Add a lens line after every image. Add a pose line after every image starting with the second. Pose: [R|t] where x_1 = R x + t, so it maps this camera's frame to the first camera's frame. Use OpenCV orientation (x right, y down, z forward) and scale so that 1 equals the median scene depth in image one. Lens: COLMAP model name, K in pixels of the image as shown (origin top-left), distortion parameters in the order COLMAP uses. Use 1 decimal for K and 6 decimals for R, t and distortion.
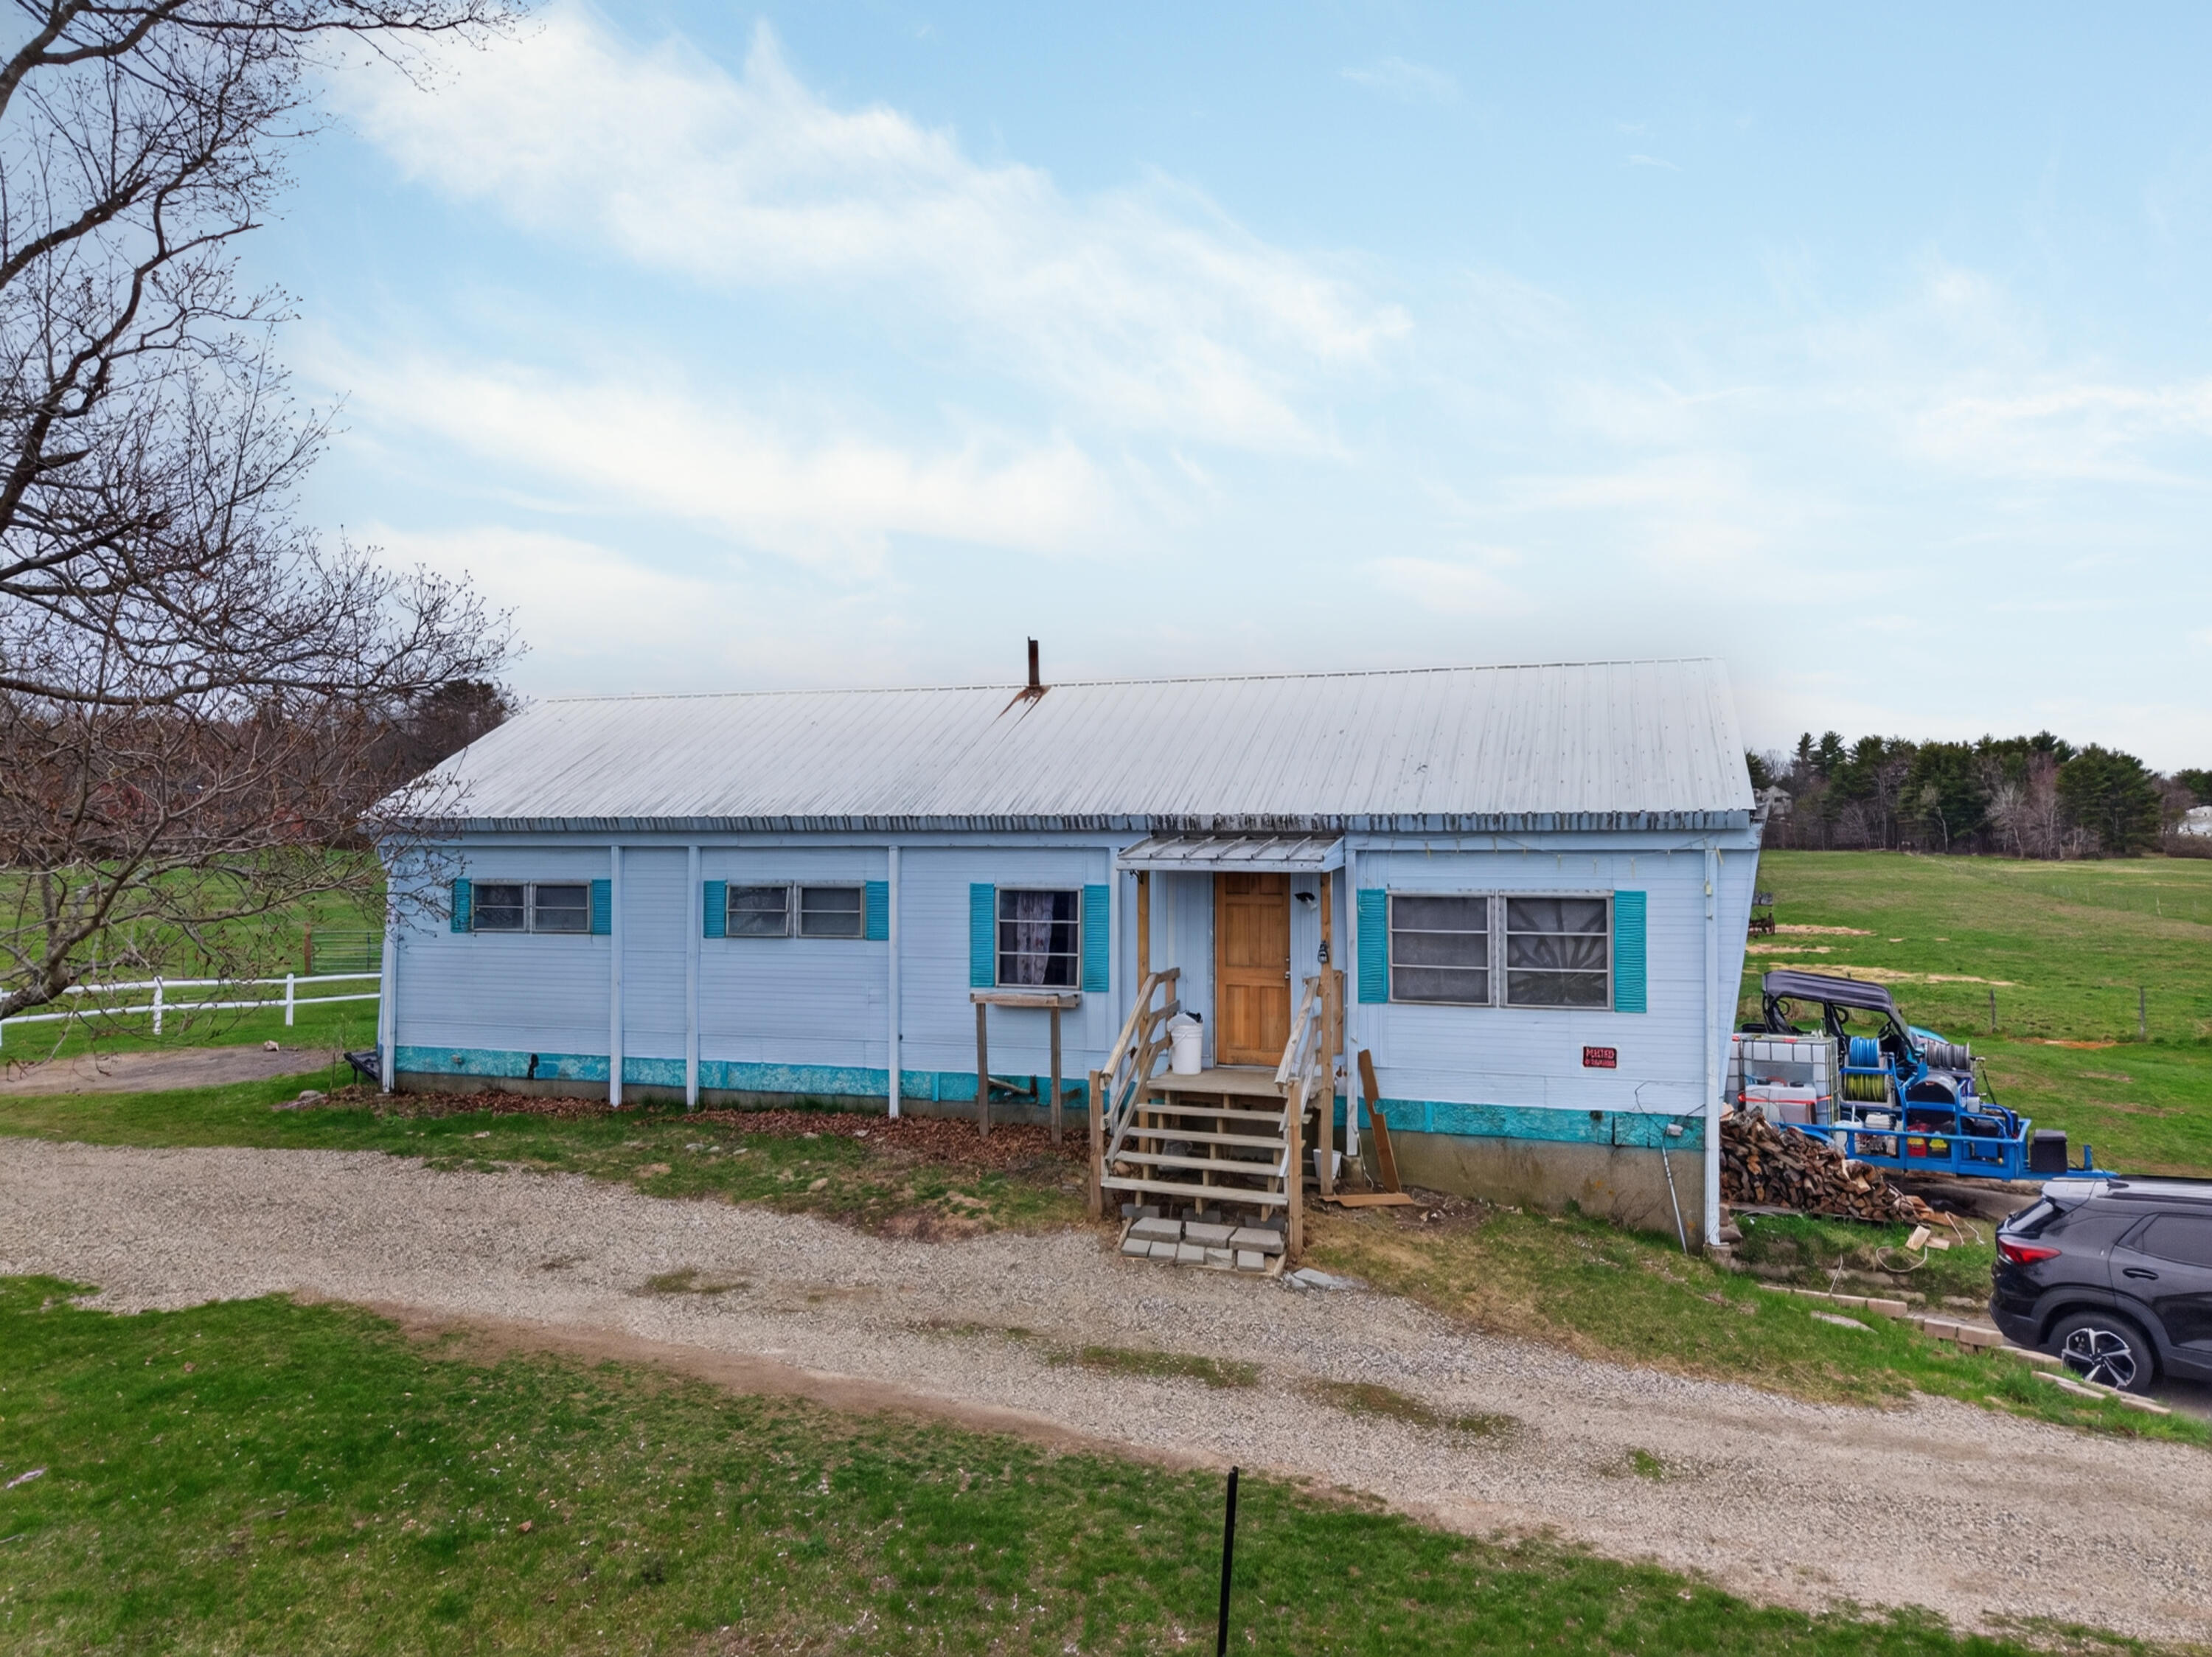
lens RADIAL K [[1502.3, 0, 1106.5], [0, 1502.3, 779.4], [0, 0, 1]] dist [0.032837, -0.032891]
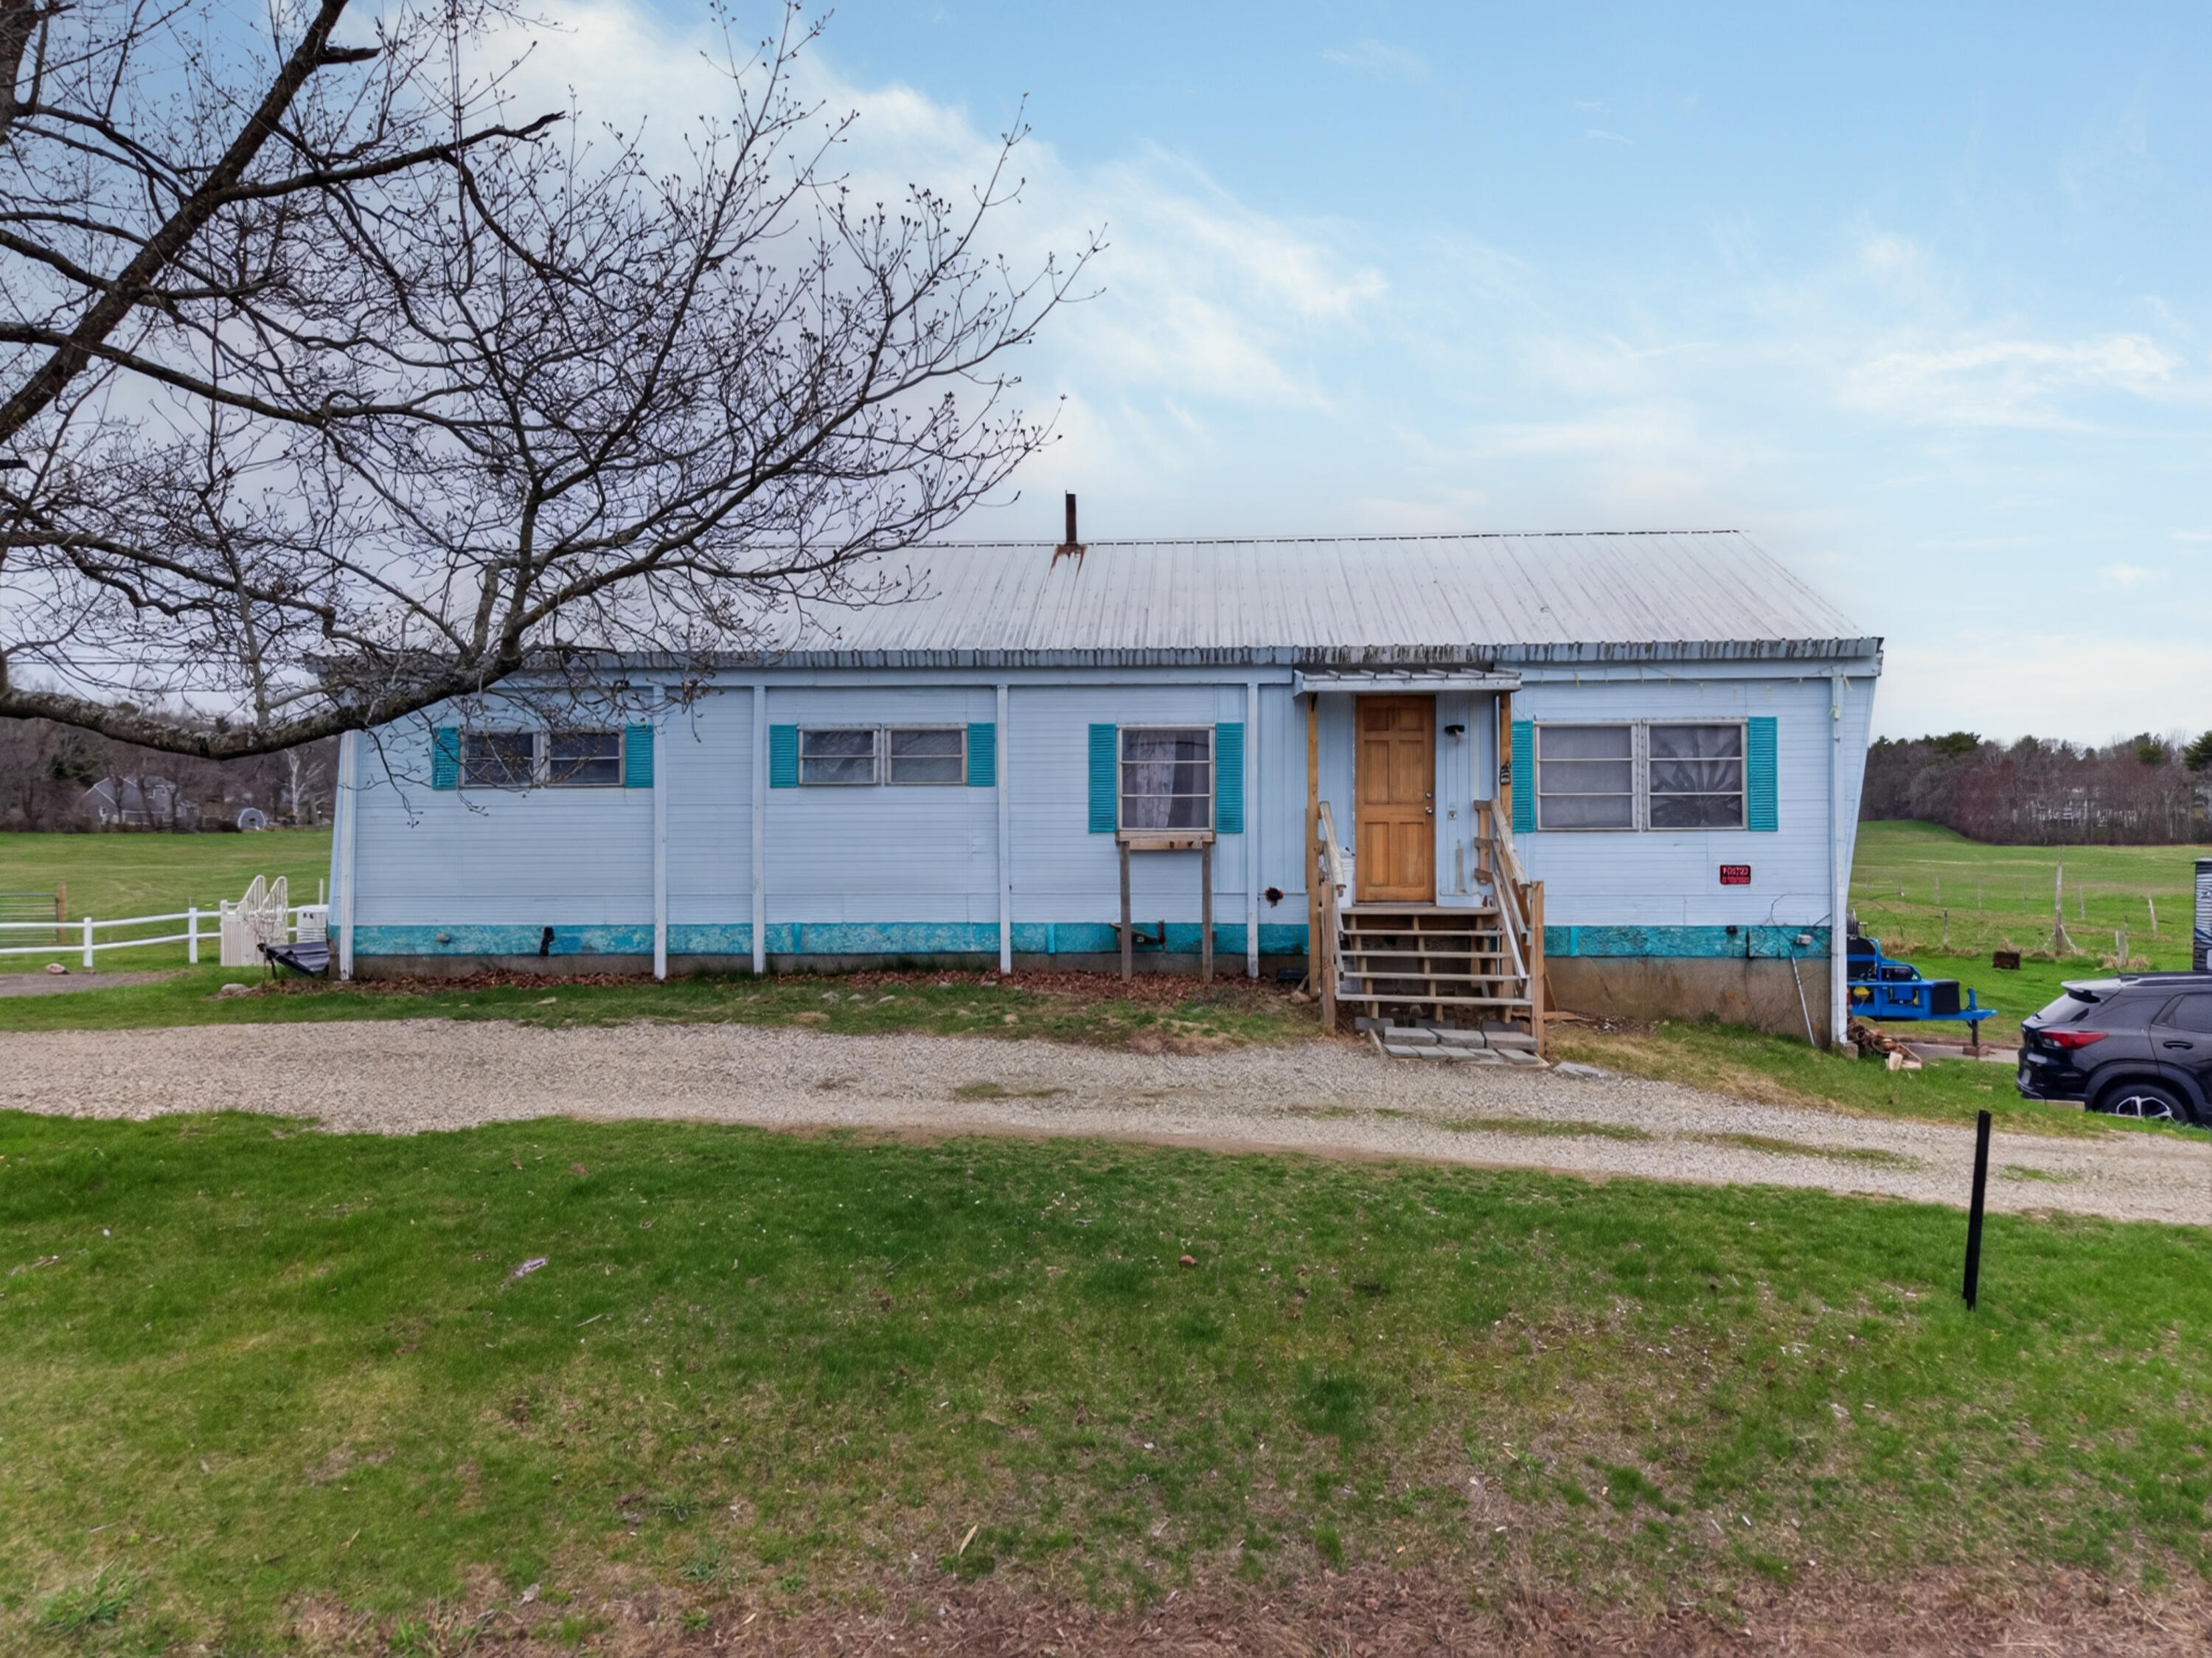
lens RADIAL K [[1503.6, 0, 1121.4], [0, 1503.6, 765.8], [0, 0, 1]] dist [0.063659, -0.081133]
pose [[0.965036, 0.008011, 0.261995, -0.339456], [-0.006227, 0.999951, -0.007638, 0.109606], [-0.262043, 0.005740, 0.965039, 0.081053]]
